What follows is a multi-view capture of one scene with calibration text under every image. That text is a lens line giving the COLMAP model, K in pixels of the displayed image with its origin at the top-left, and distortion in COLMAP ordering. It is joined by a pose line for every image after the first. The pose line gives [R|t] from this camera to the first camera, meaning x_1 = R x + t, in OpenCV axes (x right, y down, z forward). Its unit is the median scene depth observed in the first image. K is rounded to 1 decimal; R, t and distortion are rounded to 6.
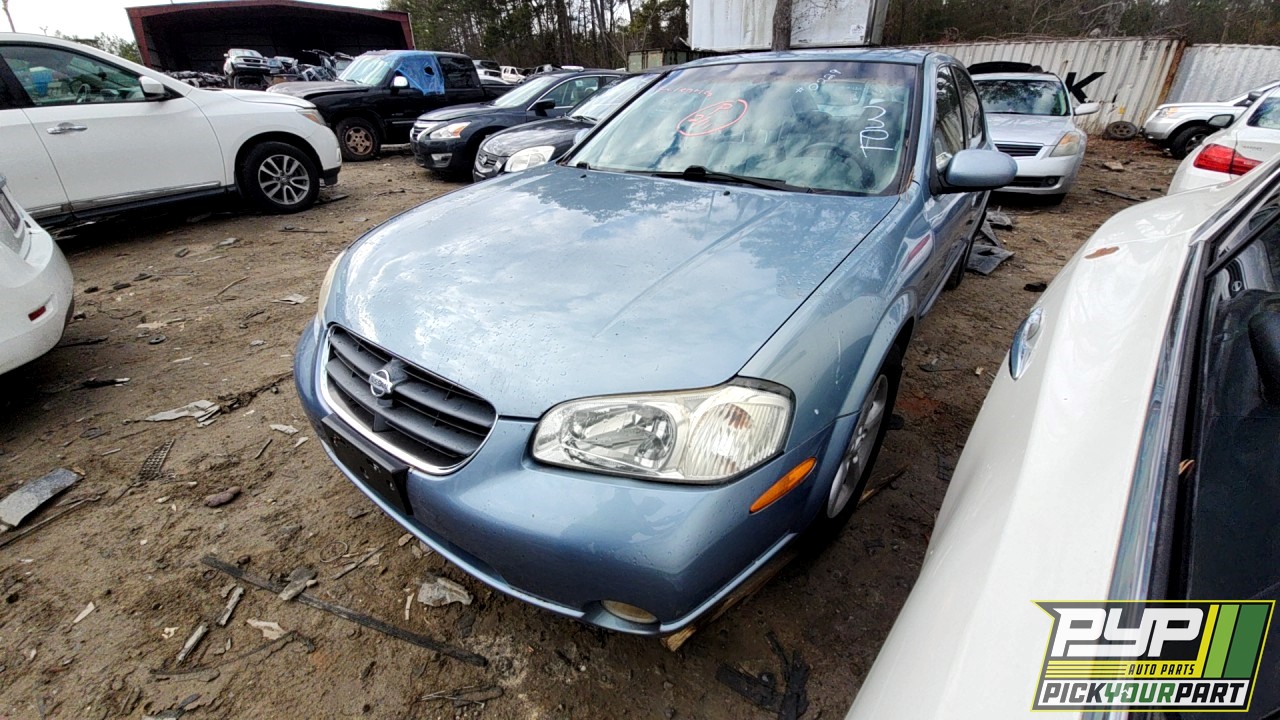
lens RADIAL K [[497.3, 0, 640.0], [0, 497.3, 360.0], [0, 0, 1]] dist [0.001068, -0.011654]
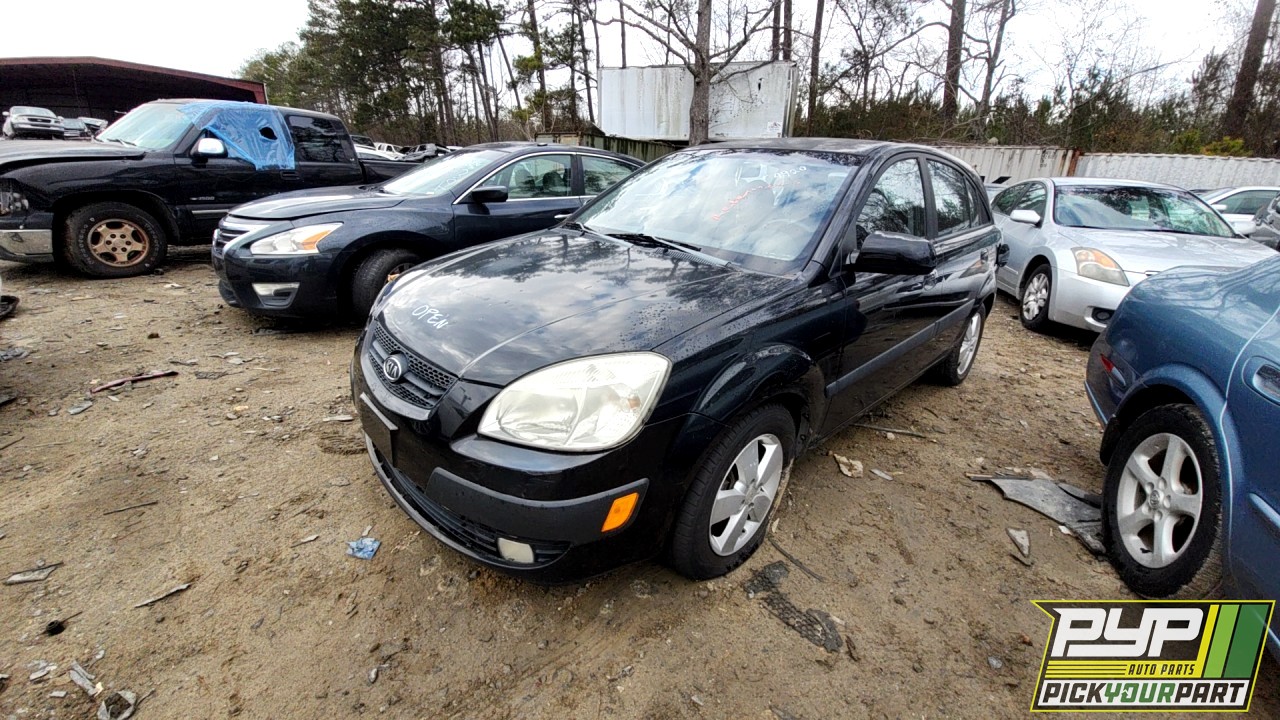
lens RADIAL K [[497.3, 0, 640.0], [0, 497.3, 360.0], [0, 0, 1]] dist [0.001068, -0.011654]
pose [[0.973561, -0.037180, 0.225380, -0.075904], [0.069138, 0.988347, -0.135609, -0.116670], [-0.217712, 0.147606, 0.964787, 0.215538]]
